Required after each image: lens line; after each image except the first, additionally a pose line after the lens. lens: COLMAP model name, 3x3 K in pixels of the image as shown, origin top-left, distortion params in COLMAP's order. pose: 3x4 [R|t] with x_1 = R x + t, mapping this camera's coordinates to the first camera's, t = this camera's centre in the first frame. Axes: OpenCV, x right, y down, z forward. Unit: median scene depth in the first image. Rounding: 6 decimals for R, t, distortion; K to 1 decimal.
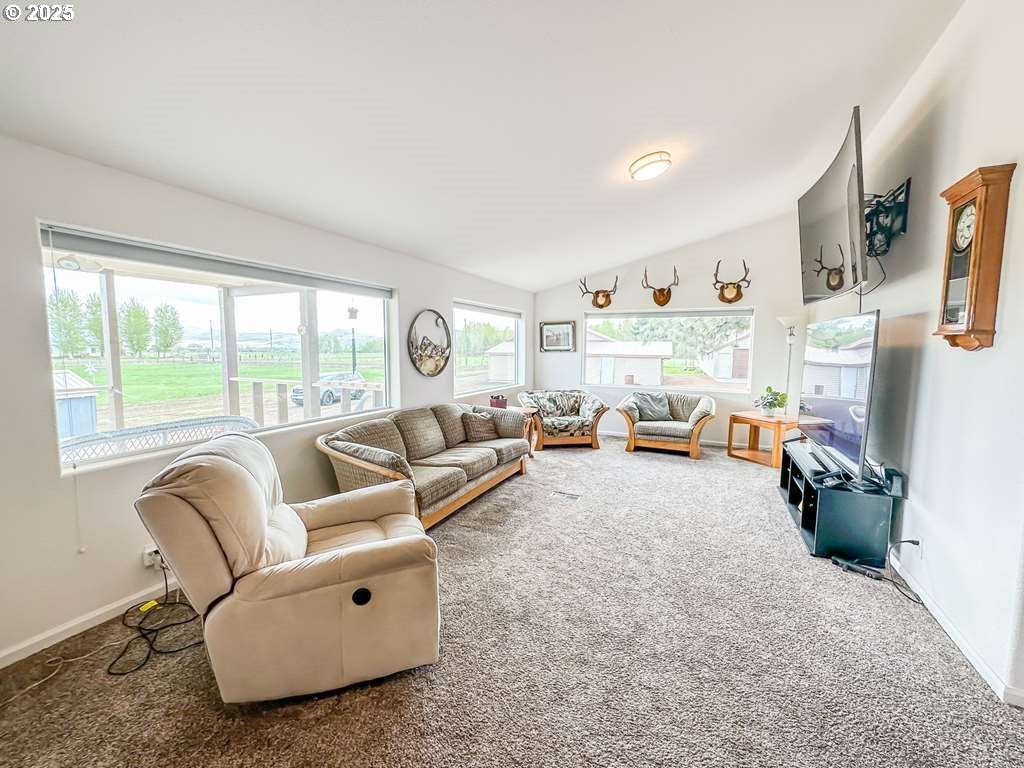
lens RADIAL K [[412.5, 0, 514.6], [0, 412.5, 387.4], [0, 0, 1]] dist [-0.003817, -0.000212]
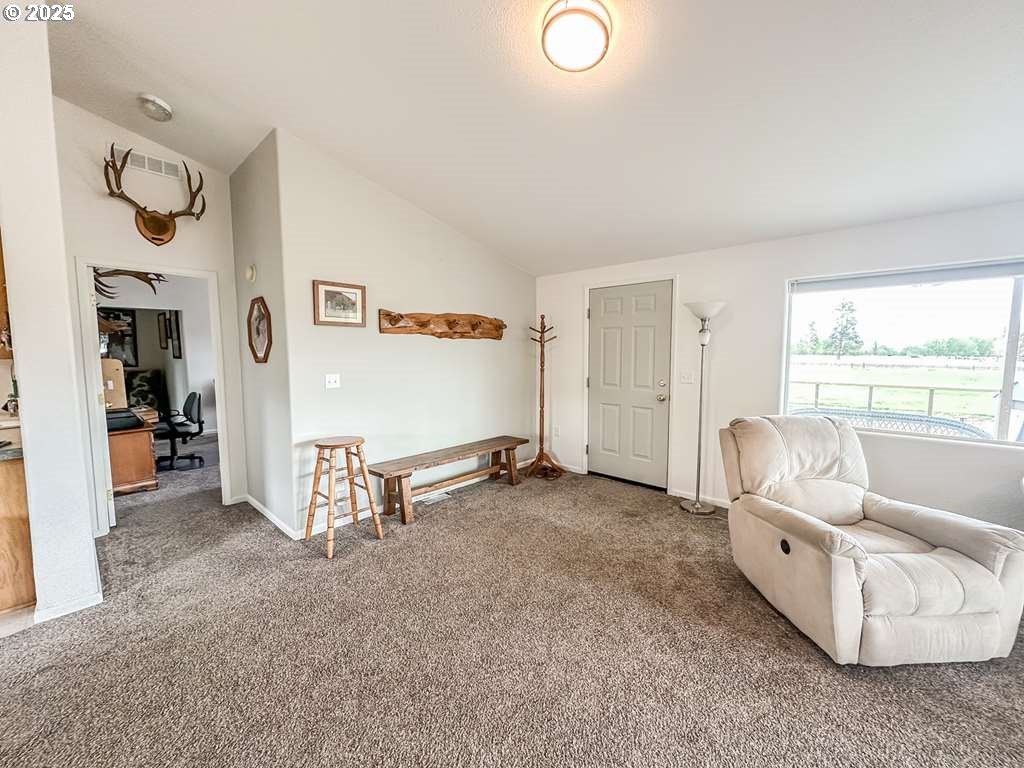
lens RADIAL K [[412.5, 0, 511.9], [0, 412.5, 384.3], [0, 0, 1]] dist [-0.003817, -0.000212]
pose [[-0.299718, 0.074671, -0.951101, 0.847642], [-0.083257, 0.991082, 0.104047, -0.043647], [0.950388, 0.110370, -0.290828, 0.403371]]
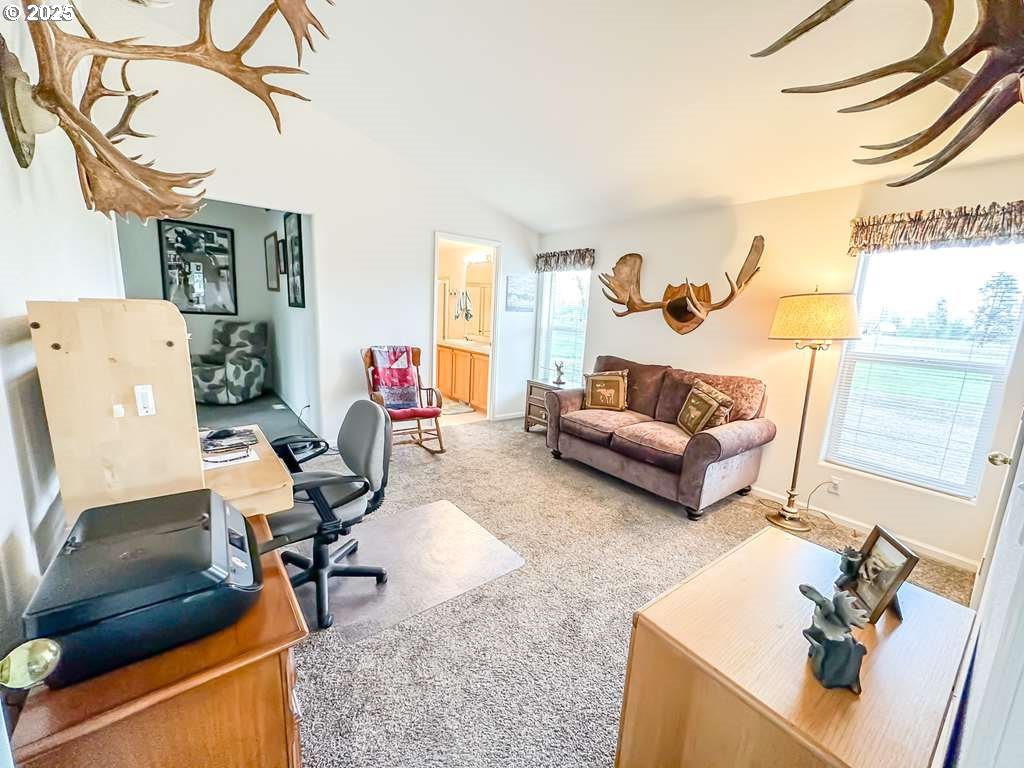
lens RADIAL K [[412.5, 0, 511.4], [0, 412.5, 385.5], [0, 0, 1]] dist [-0.003817, -0.000212]
pose [[-0.445906, 0.132300, -0.885248, 0.824514], [-0.131165, 0.968681, 0.210838, -0.039626], [0.885417, 0.210128, -0.414588, 0.363923]]
